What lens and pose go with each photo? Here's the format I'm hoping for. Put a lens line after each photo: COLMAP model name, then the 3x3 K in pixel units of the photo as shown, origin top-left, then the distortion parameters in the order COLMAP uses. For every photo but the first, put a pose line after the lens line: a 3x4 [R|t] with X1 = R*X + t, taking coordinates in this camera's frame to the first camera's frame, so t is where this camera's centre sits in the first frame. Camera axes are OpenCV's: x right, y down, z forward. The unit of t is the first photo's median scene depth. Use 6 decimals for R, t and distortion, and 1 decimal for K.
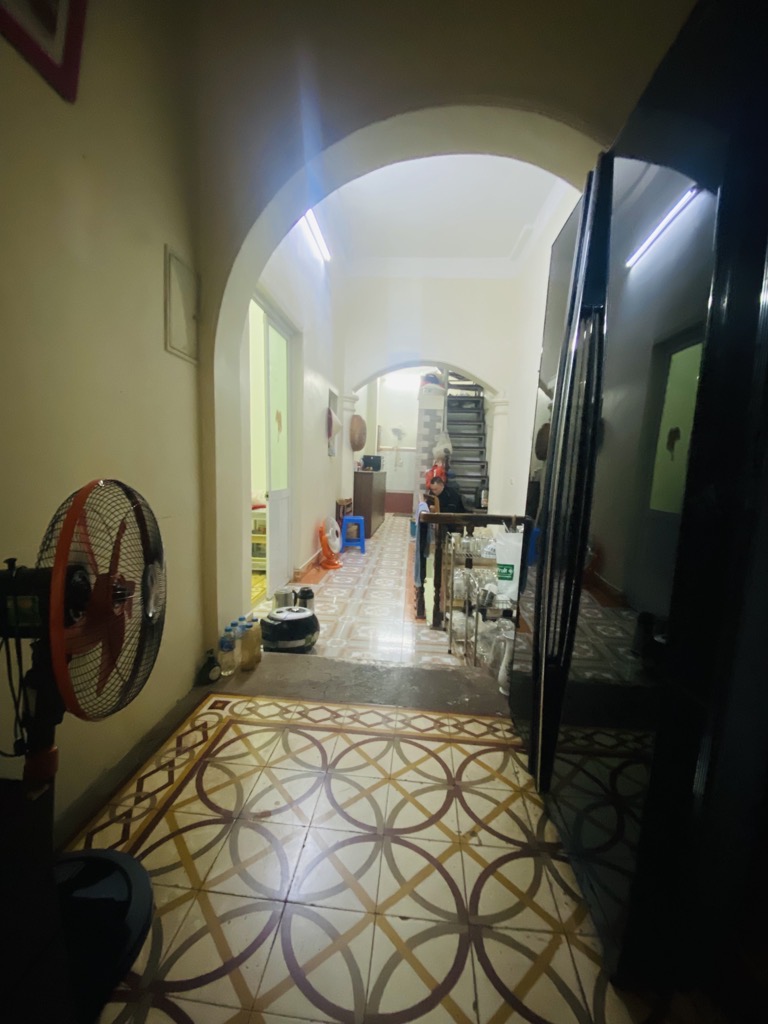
lens RADIAL K [[420.6, 0, 384.0], [0, 420.6, 512.0], [0, 0, 1]] dist [0.021411, -0.019730]
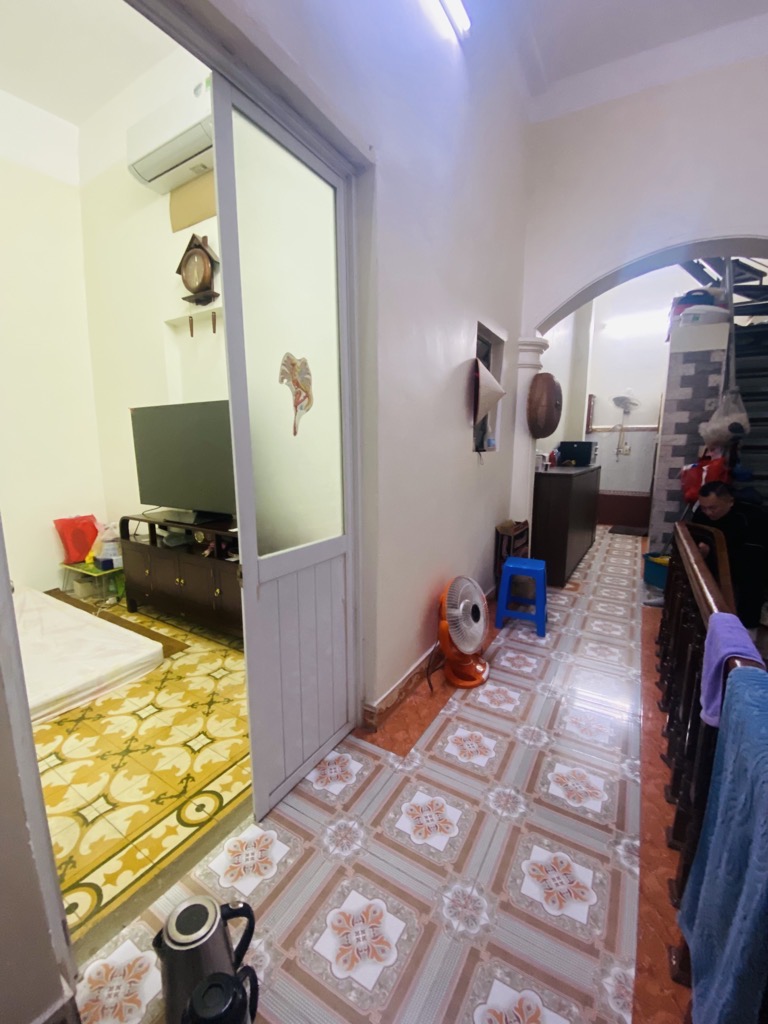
lens RADIAL K [[420.6, 0, 384.0], [0, 420.6, 512.0], [0, 0, 1]] dist [0.021411, -0.019730]
pose [[0.890524, 0.033722, -0.453685, 0.007385], [-0.017757, 0.999066, 0.039406, -0.056134], [0.454590, -0.027036, 0.890291, 0.348017]]
